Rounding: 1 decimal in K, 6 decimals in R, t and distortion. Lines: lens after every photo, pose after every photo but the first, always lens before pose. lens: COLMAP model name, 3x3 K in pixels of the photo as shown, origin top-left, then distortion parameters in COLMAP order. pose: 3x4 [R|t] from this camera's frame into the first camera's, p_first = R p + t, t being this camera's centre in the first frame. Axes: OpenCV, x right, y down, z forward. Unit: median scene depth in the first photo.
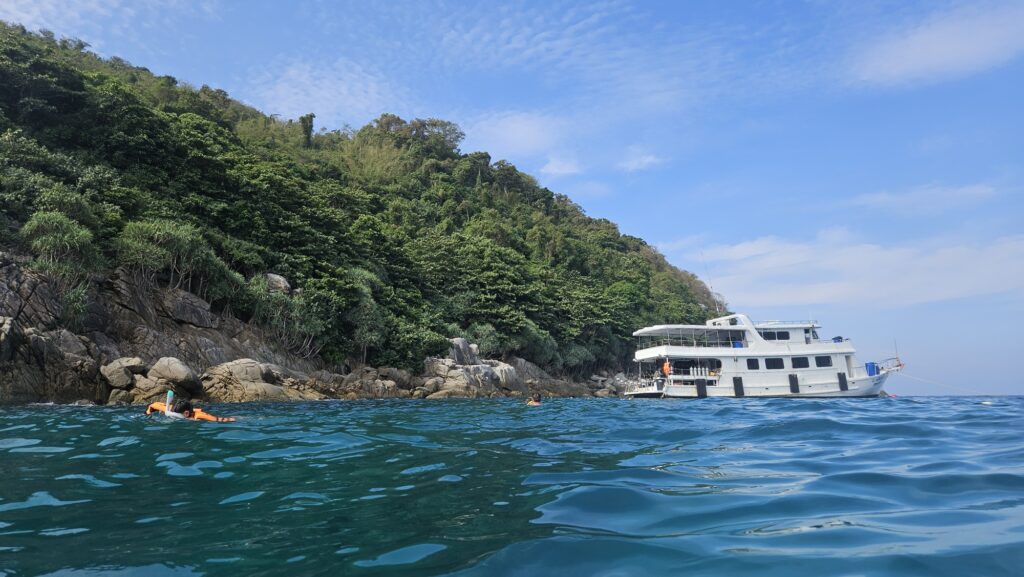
lens RADIAL K [[683.3, 0, 511.2], [0, 683.3, 287.4], [0, 0, 1]] dist [0.051464, -0.043939]
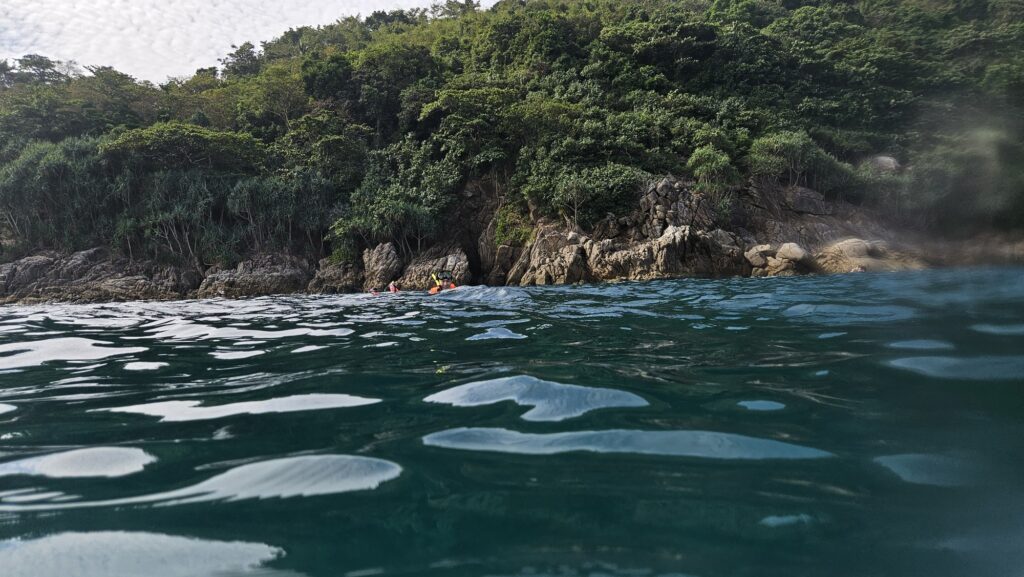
lens RADIAL K [[683.3, 0, 496.6], [0, 683.3, 298.5], [0, 0, 1]] dist [0.051464, -0.043939]
pose [[0.623537, -0.001579, -0.781793, 0.128662], [0.156917, 0.979901, 0.123173, -0.030704], [0.765885, -0.199480, 0.611252, -0.182919]]
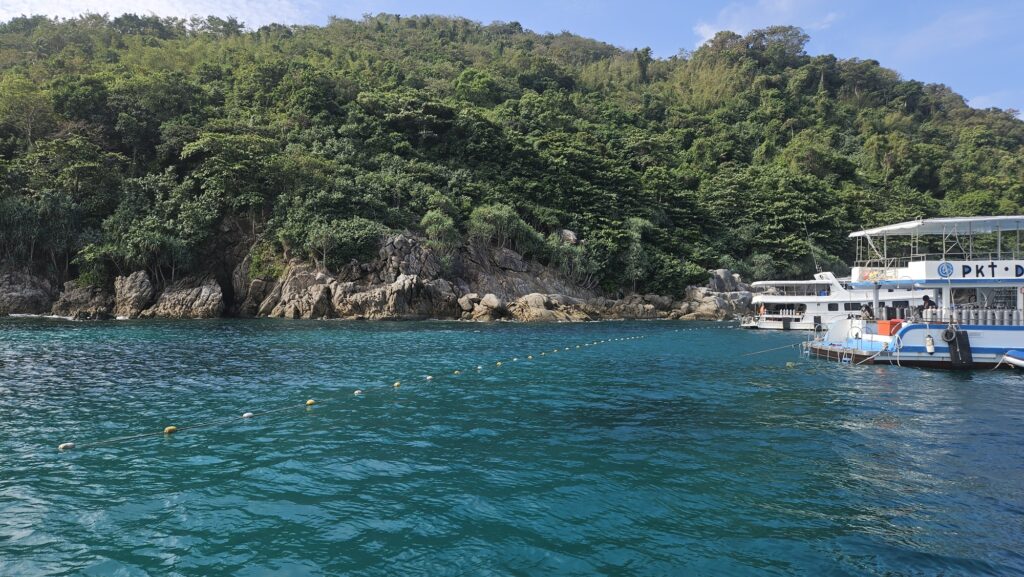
lens RADIAL K [[683.3, 0, 505.1], [0, 683.3, 286.5], [0, 0, 1]] dist [0.051464, -0.043939]
pose [[0.861456, 0.007926, -0.507770, 0.272424], [0.058233, 0.991741, 0.114276, -0.073819], [0.504482, -0.128013, 0.853880, -0.303748]]
